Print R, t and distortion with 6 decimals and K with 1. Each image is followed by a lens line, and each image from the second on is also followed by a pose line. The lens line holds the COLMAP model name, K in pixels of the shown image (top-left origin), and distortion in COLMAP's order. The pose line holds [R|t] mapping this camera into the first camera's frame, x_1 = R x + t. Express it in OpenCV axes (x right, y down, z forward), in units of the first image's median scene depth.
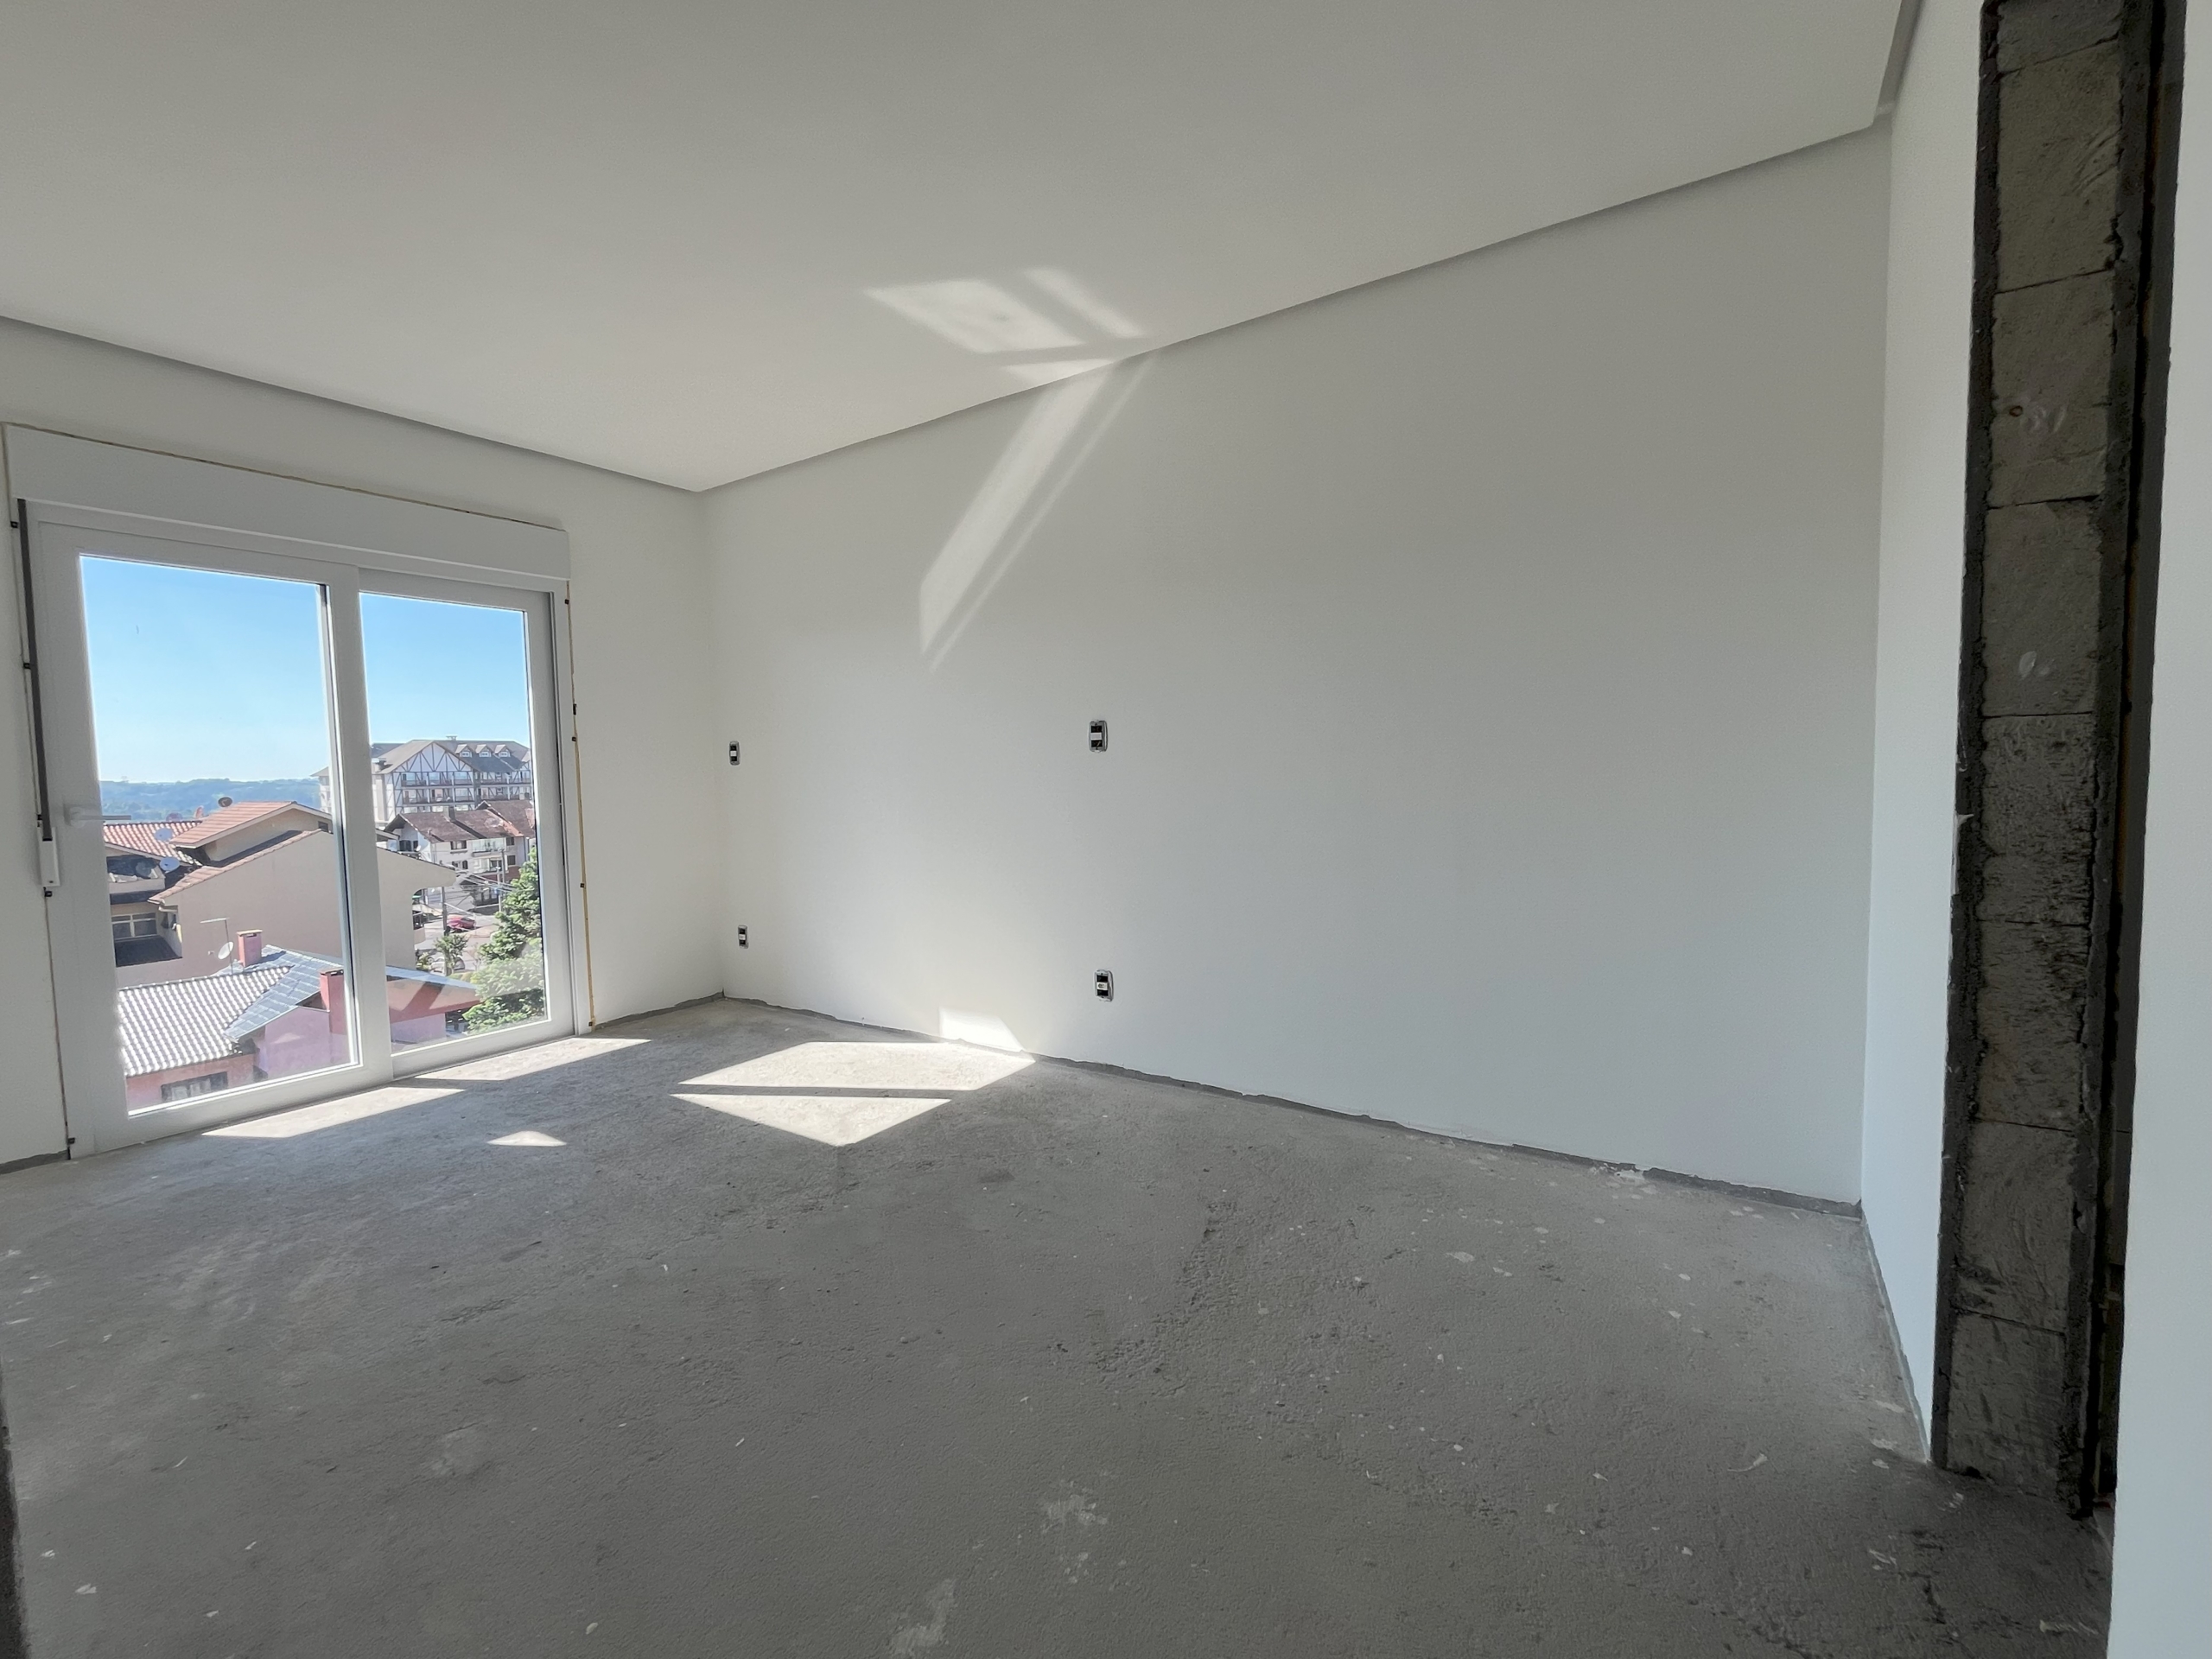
lens RADIAL K [[1026.0, 0, 1106.0], [0, 1026.0, 829.5], [0, 0, 1]] dist [0.000030, 0.000128]
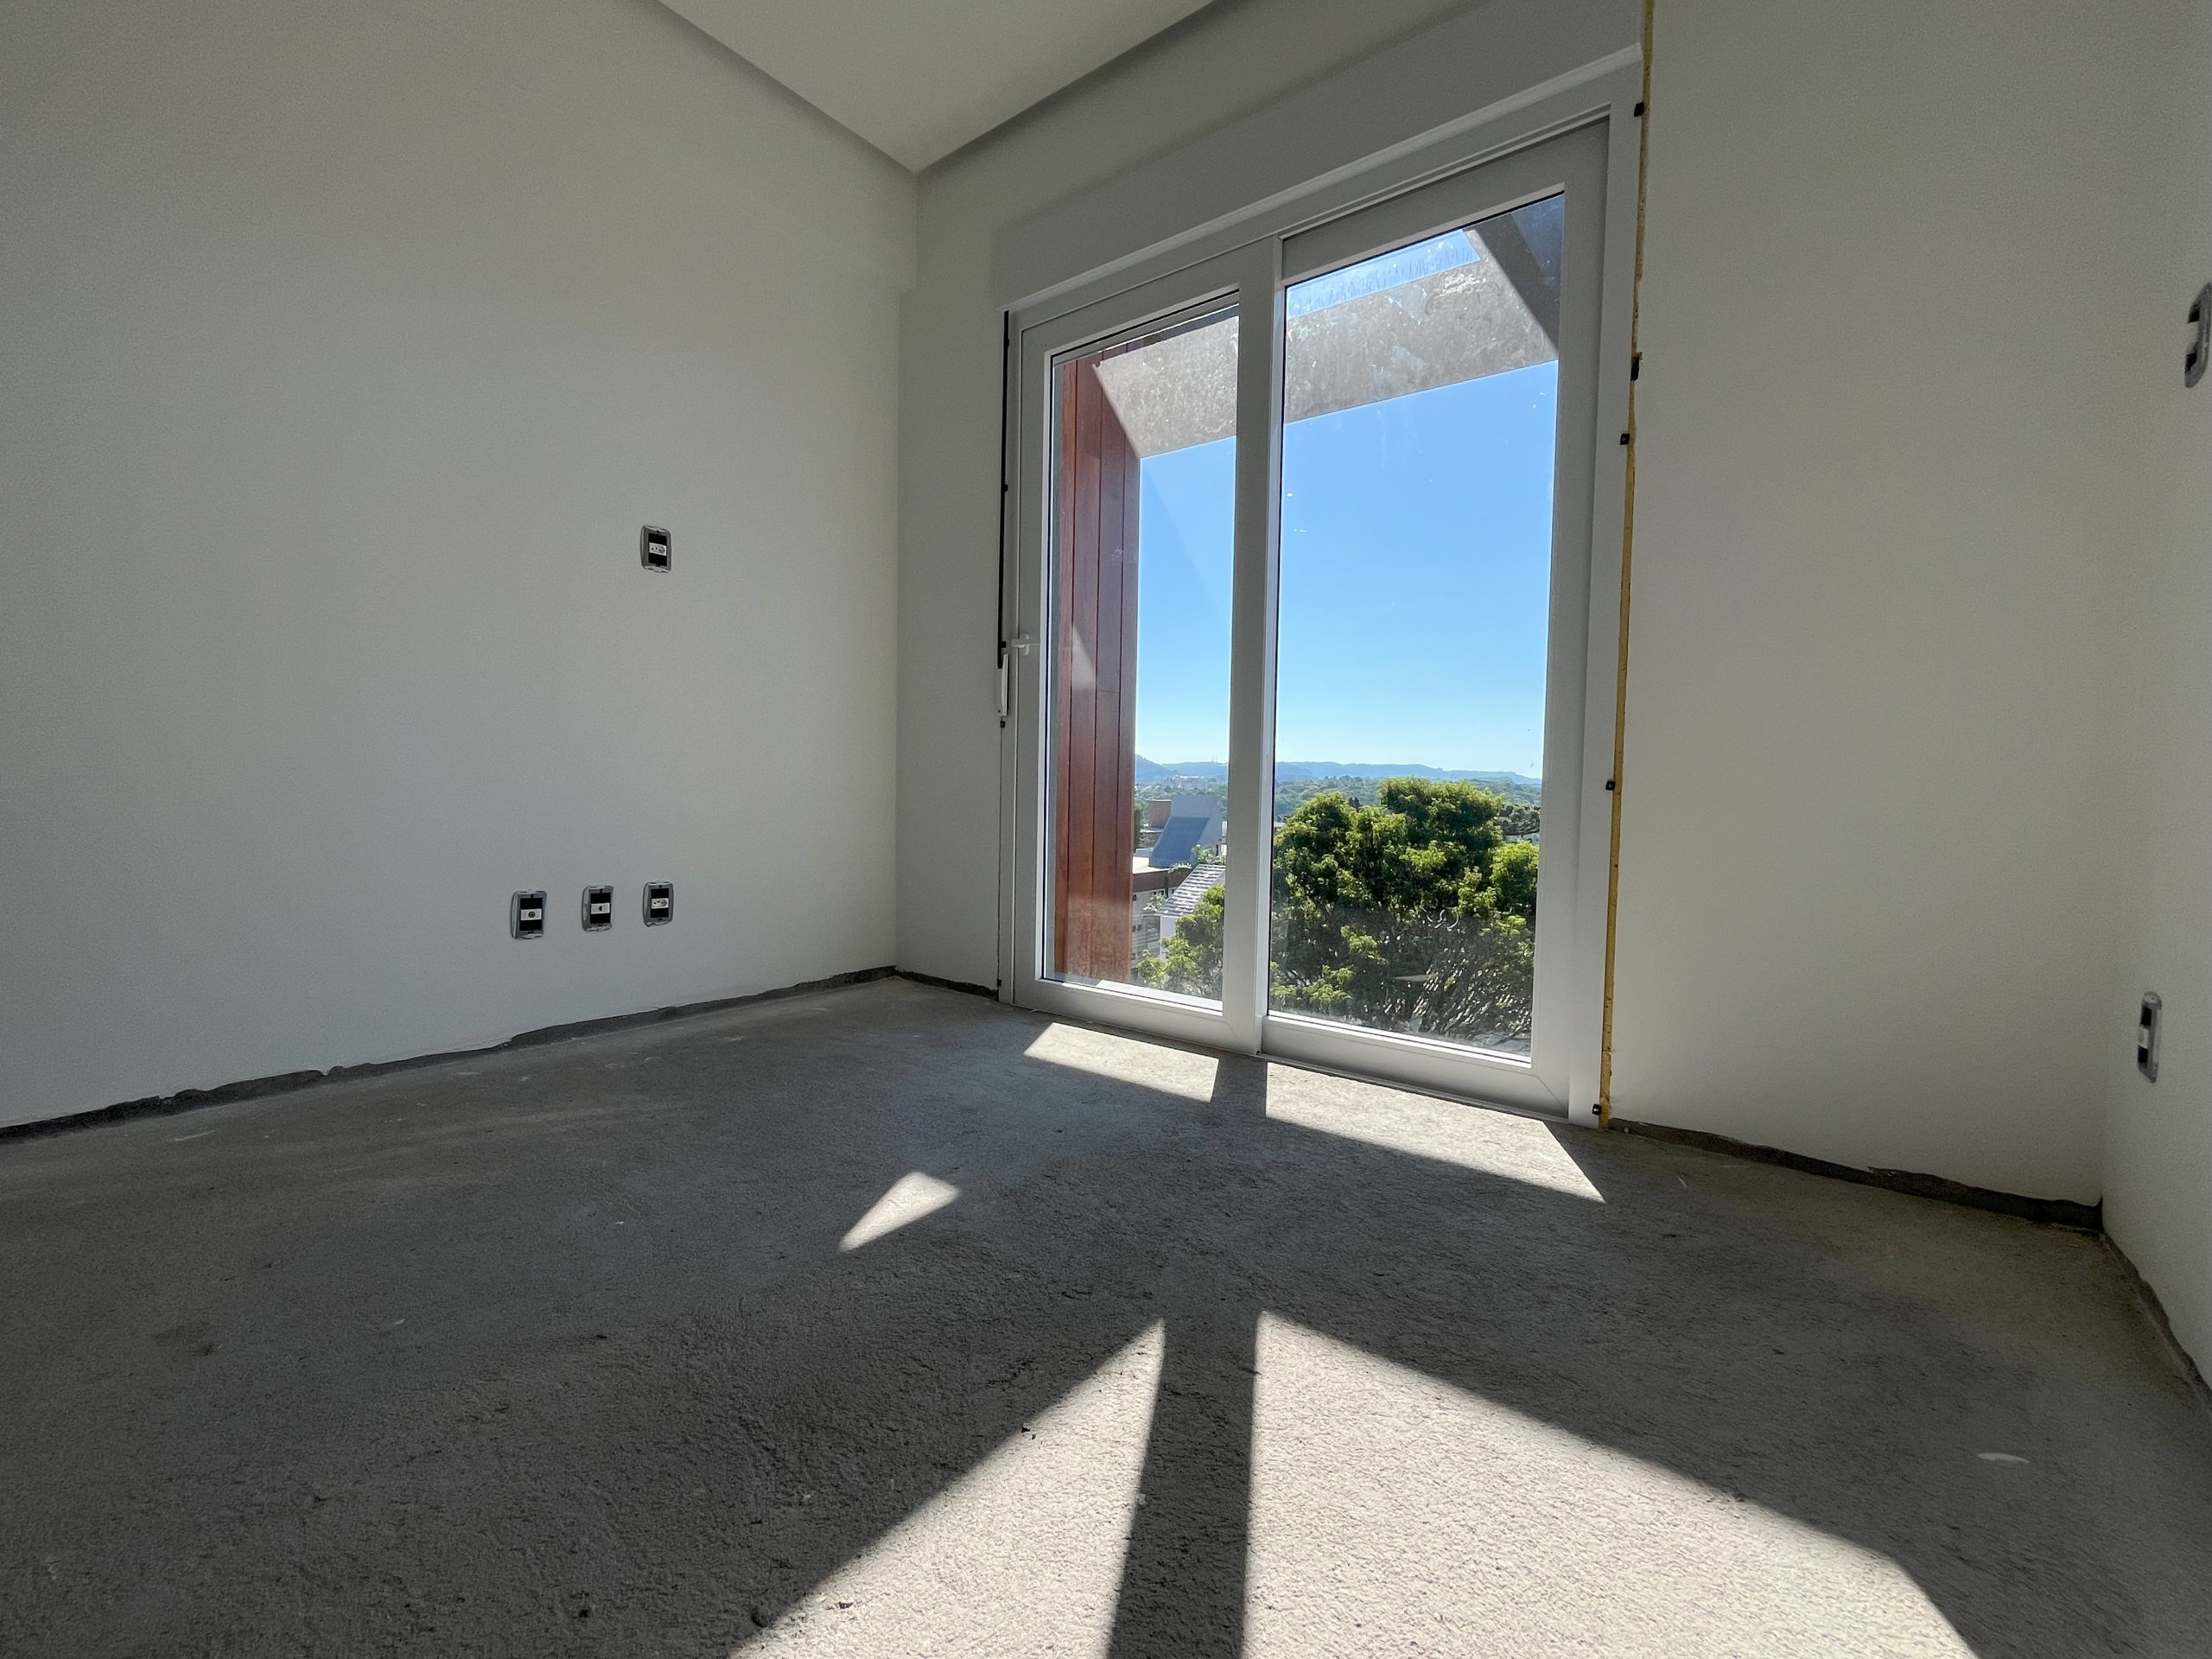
lens RADIAL K [[932.2, 0, 1104.1], [0, 932.2, 826.9], [0, 0, 1]] dist [-0.001093, 0.000590]
pose [[-0.072993, 0.064269, -0.995260, -0.132292], [-0.084905, 0.993898, 0.070408, 0.077233], [0.993712, 0.089642, -0.067090, 1.015545]]
